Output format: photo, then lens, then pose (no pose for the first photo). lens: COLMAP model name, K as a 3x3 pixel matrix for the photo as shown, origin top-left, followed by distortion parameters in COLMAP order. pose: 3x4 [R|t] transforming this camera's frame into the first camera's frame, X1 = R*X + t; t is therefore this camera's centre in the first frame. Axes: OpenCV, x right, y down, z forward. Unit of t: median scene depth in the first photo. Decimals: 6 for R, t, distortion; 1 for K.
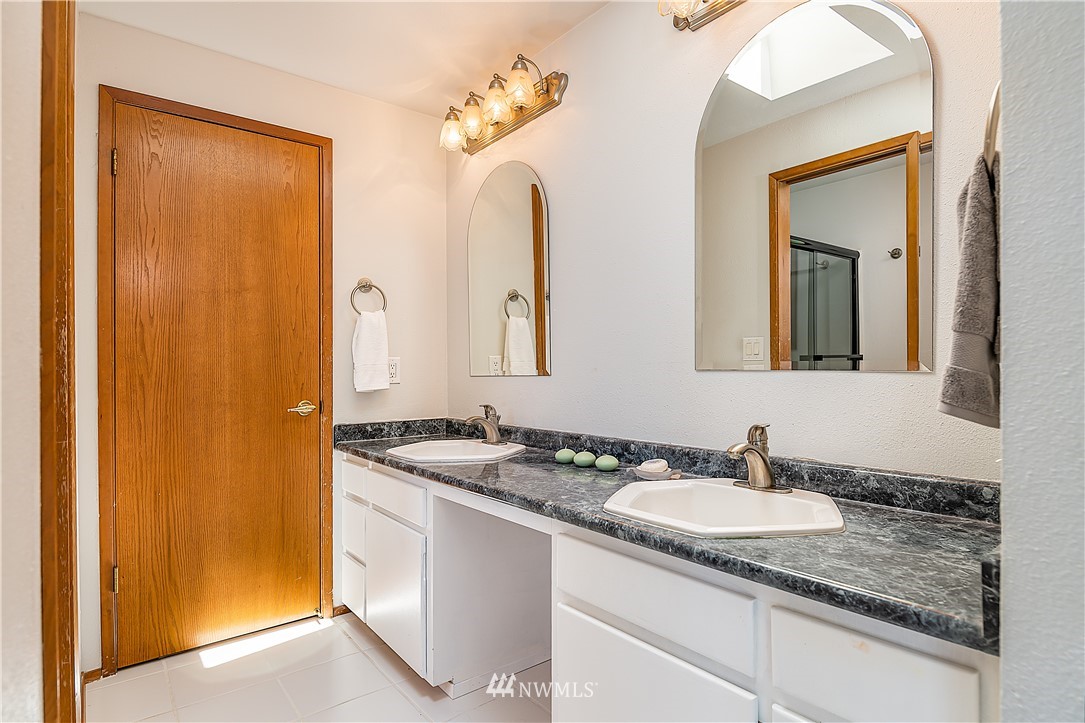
lens RADIAL K [[570.7, 0, 549.4], [0, 570.7, 363.7], [0, 0, 1]] dist [-0.003745, -0.002108]
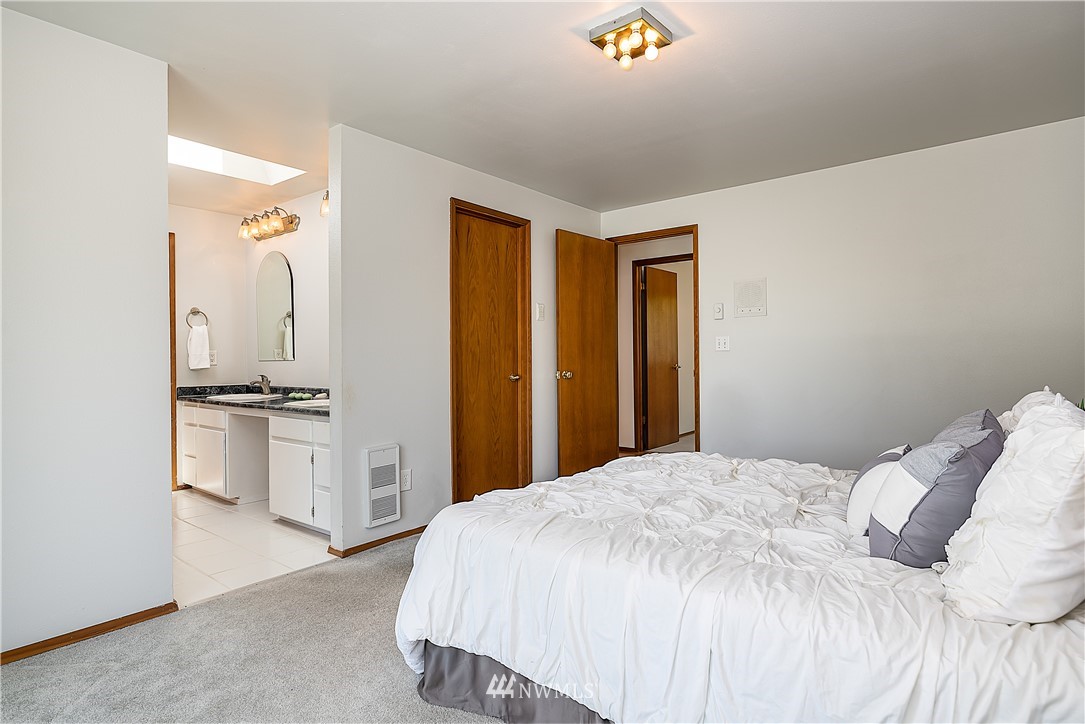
lens RADIAL K [[570.7, 0, 541.6], [0, 570.7, 368.7], [0, 0, 1]] dist [-0.003745, -0.002108]
pose [[0.975675, 0.000272, 0.219222, 0.444864], [-0.005706, 0.999692, 0.024155, -0.004741], [-0.219148, -0.024818, 0.975376, -1.271338]]
